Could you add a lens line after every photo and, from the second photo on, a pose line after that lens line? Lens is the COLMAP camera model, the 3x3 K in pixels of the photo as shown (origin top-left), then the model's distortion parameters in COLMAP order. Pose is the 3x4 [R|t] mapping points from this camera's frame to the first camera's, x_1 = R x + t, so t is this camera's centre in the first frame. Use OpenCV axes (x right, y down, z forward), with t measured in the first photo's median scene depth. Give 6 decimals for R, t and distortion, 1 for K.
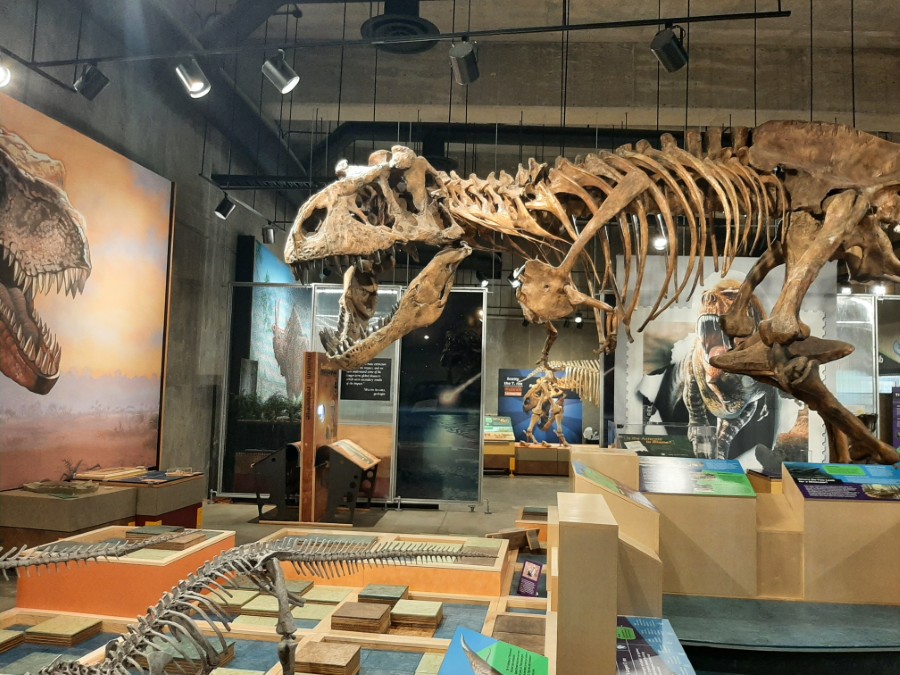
lens RADIAL K [[703.5, 0, 464.7], [0, 703.5, 337.9], [0, 0, 1]] dist [-0.000505, -0.038772]
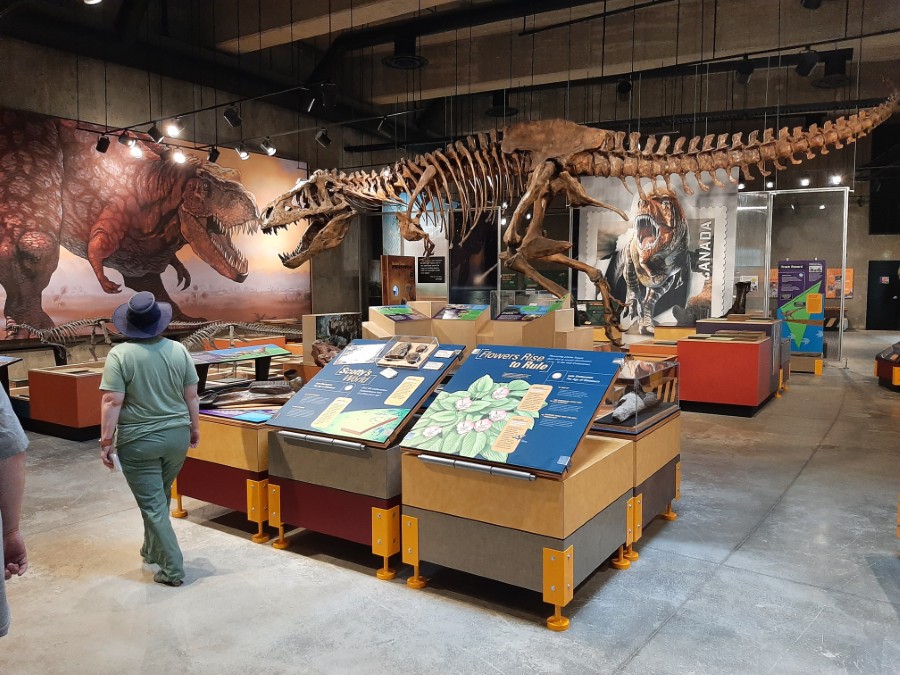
lens RADIAL K [[703.5, 0, 459.3], [0, 703.5, 340.9], [0, 0, 1]] dist [-0.000505, -0.038772]
pose [[0.911581, 0.005887, -0.411079, 0.845716], [0.060181, 0.987216, 0.147591, -0.019398], [0.406692, -0.159281, 0.899573, -0.655045]]
